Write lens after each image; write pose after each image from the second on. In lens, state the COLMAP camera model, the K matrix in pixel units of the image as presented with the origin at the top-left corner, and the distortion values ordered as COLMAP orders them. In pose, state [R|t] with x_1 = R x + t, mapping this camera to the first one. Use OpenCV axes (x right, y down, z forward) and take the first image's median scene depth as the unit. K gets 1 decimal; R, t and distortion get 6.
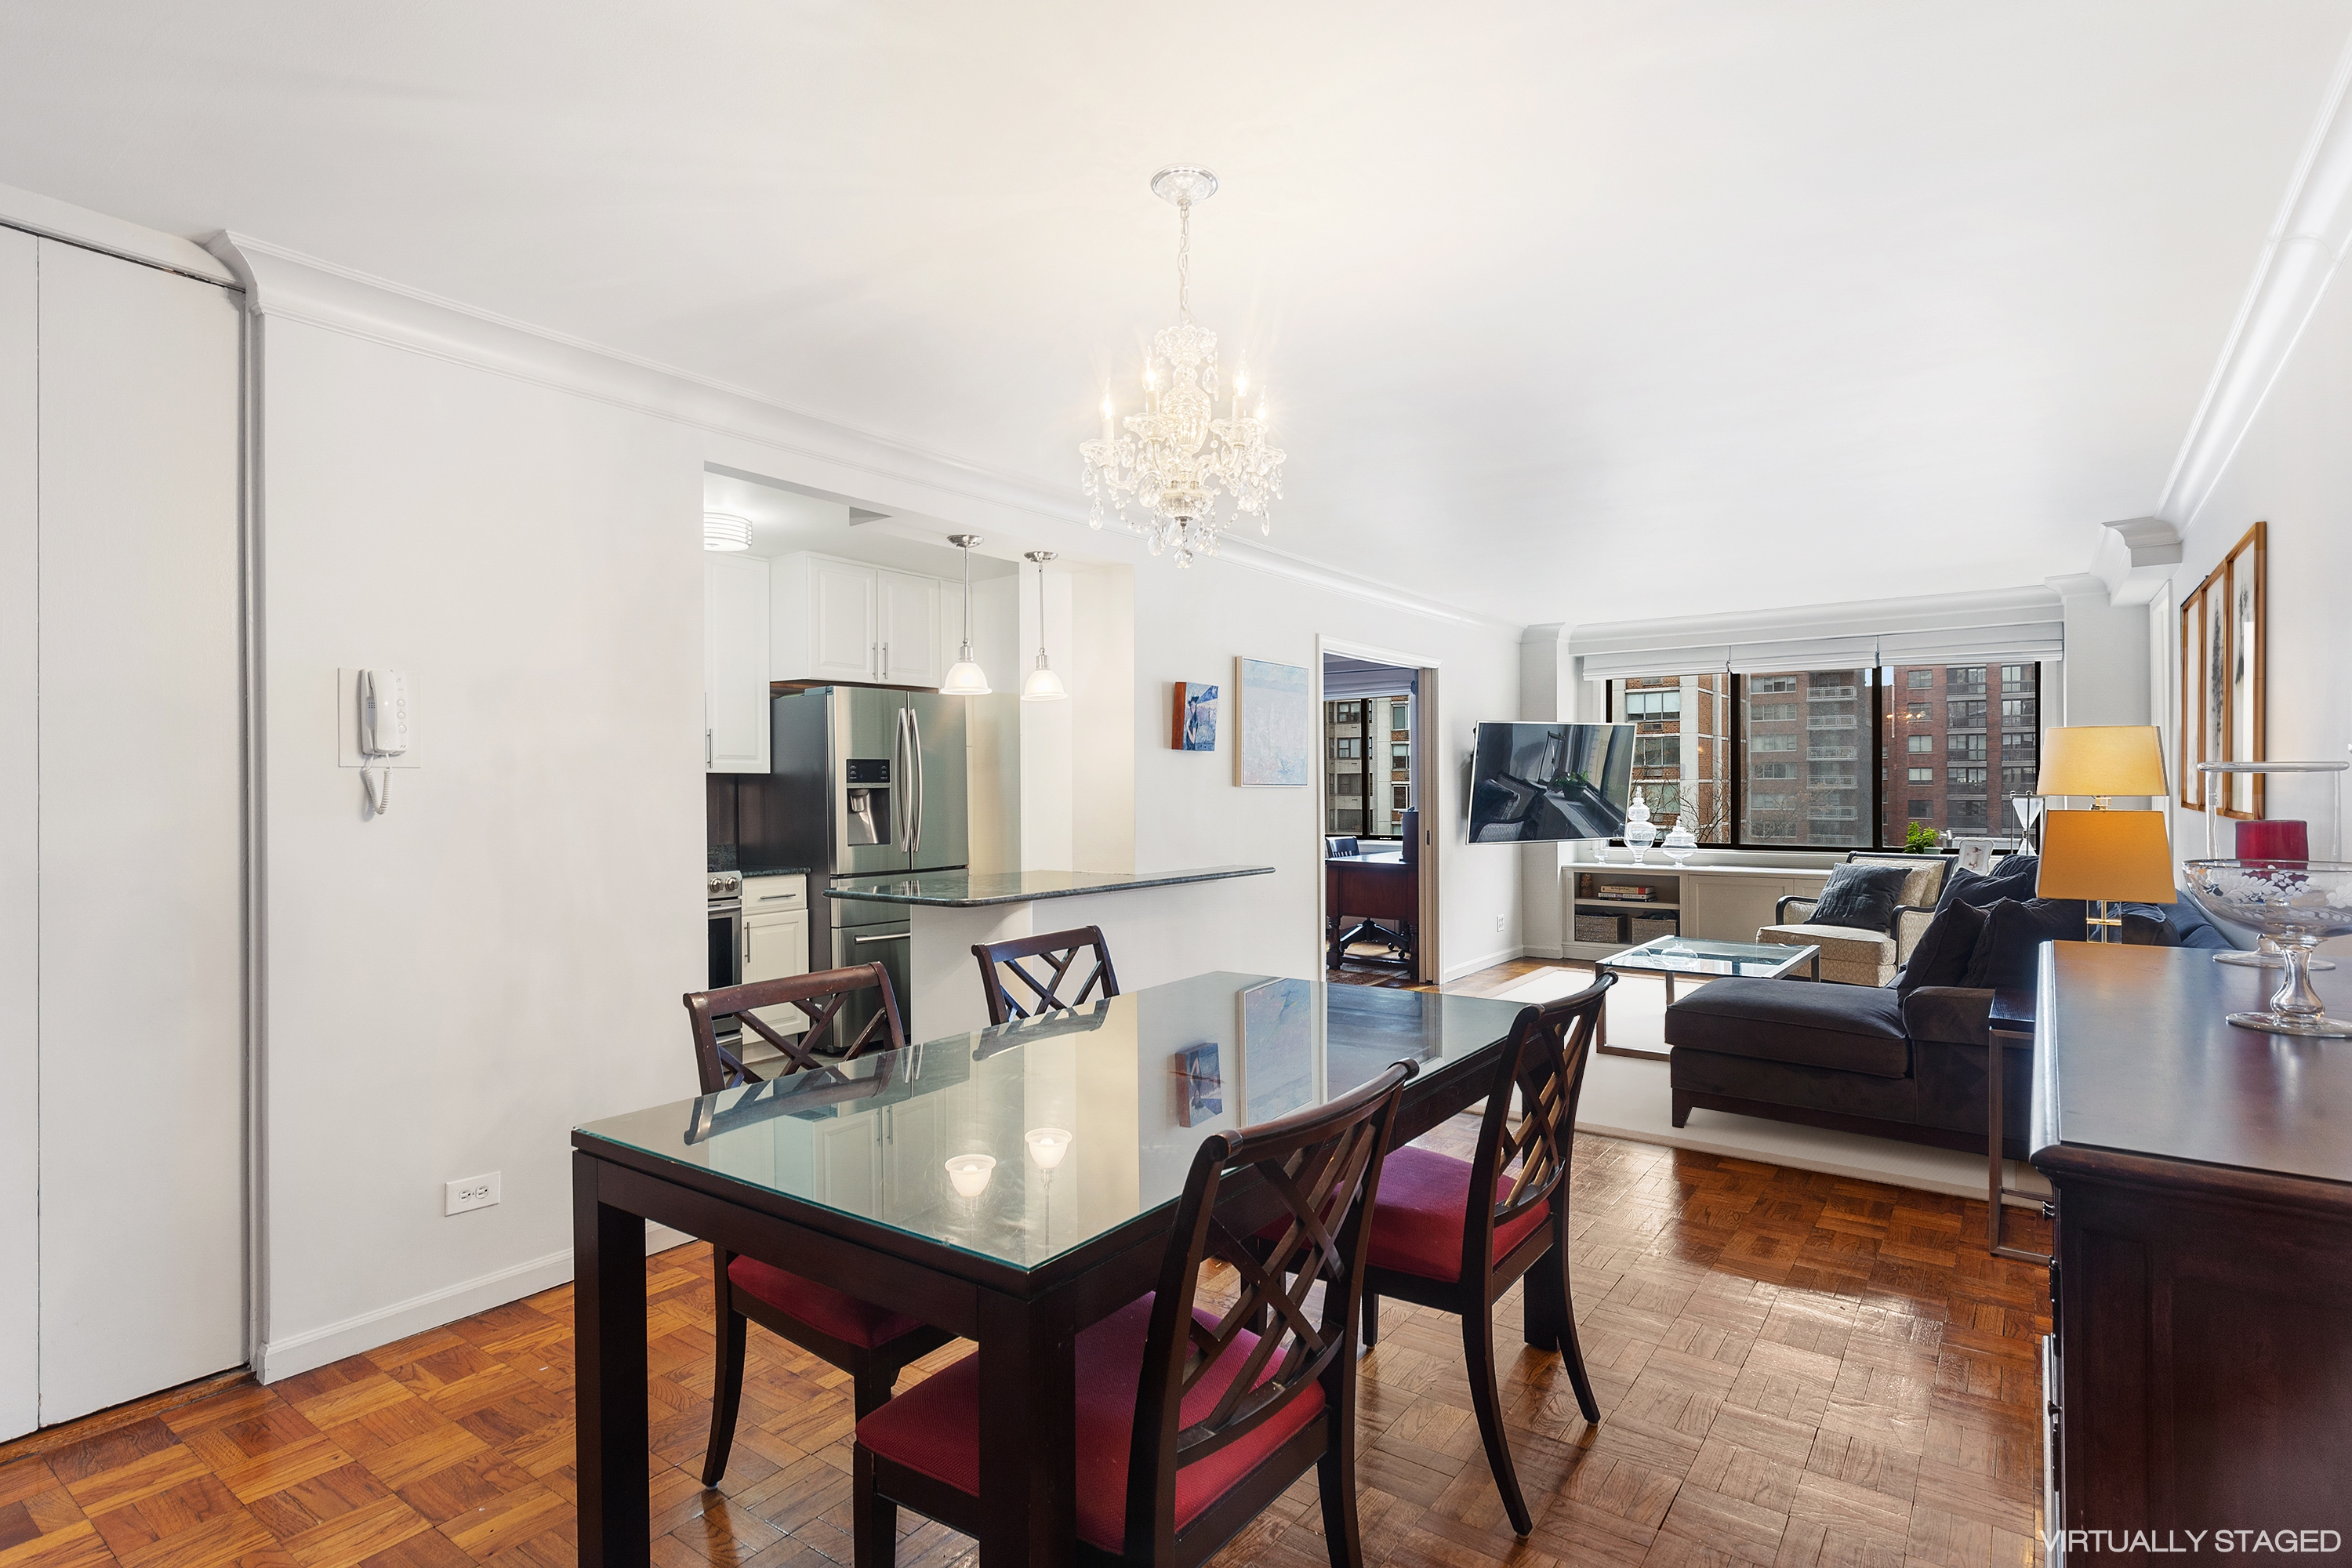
lens RADIAL K [[1209.1, 0, 1176.0], [0, 1209.1, 784.0], [0, 0, 1]] dist [-0.001832, -0.000417]
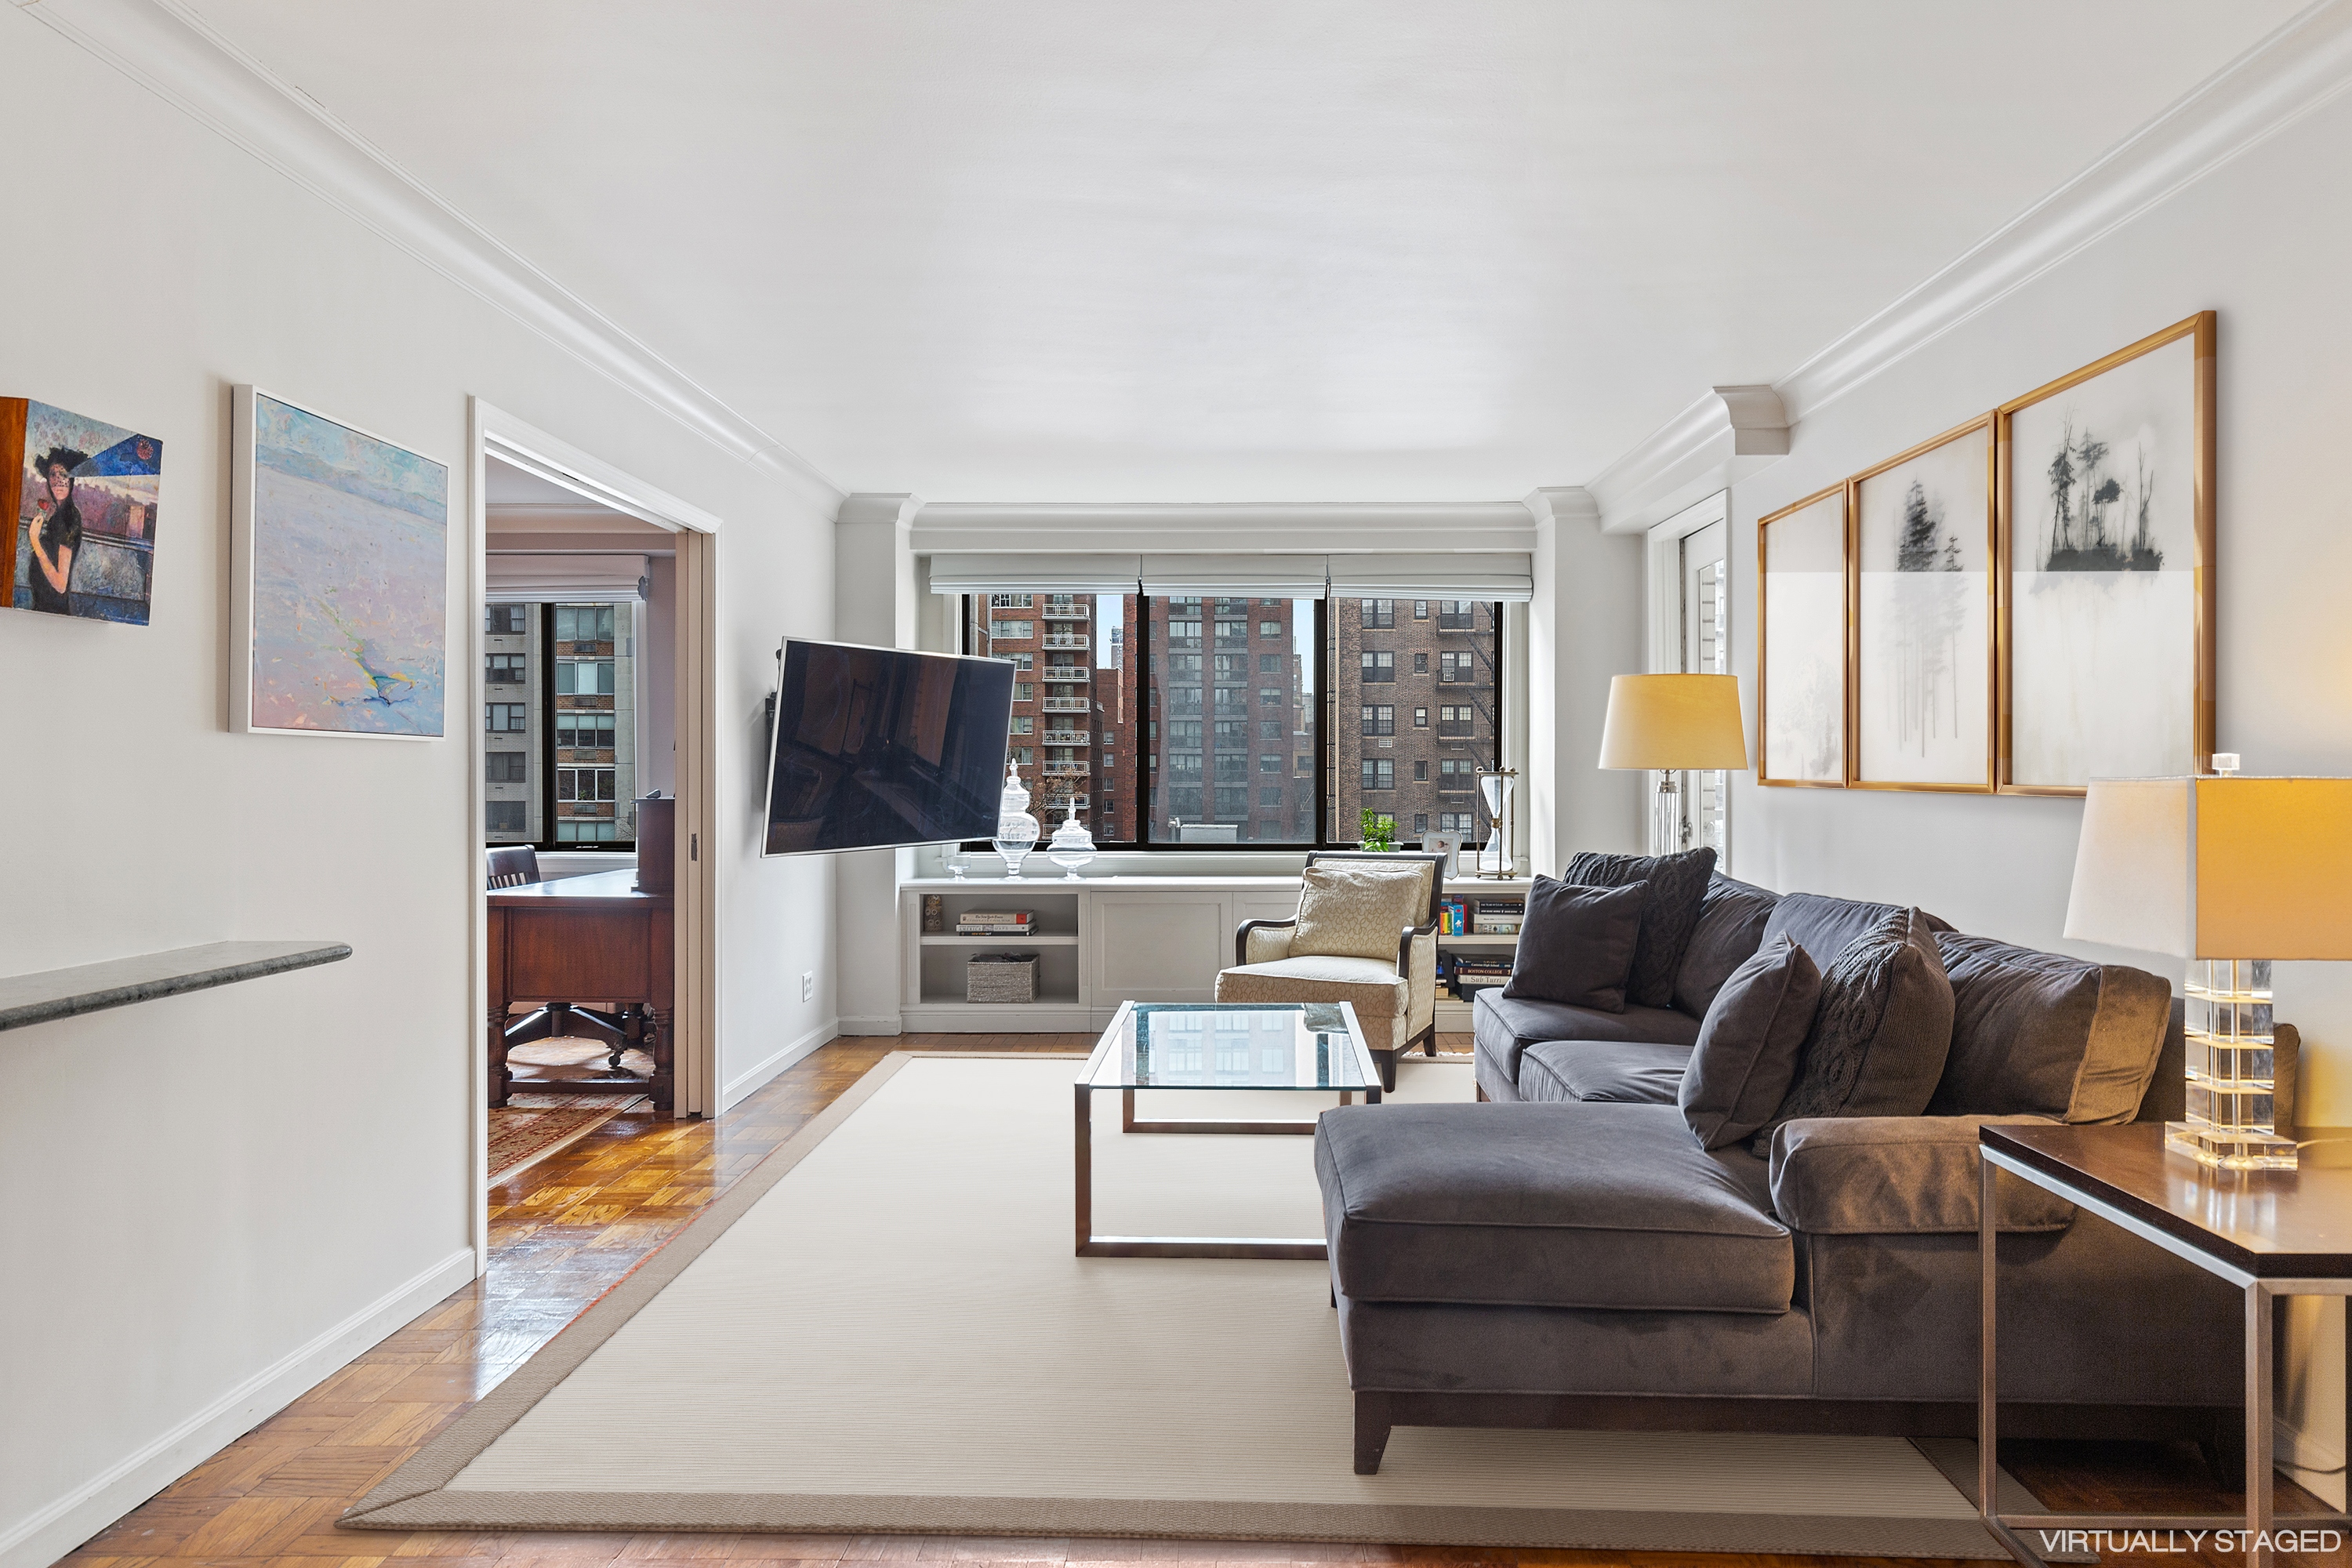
lens RADIAL K [[1333.4, 0, 1182.9], [0, 1333.4, 774.0], [0, 0, 1]] dist [0.003237, 0.000472]
pose [[0.809651, 0.004262, 0.586896, 0.034167], [-0.004820, 0.999988, -0.000612, 0.010377], [-0.586892, -0.002333, 0.809662, 0.369790]]
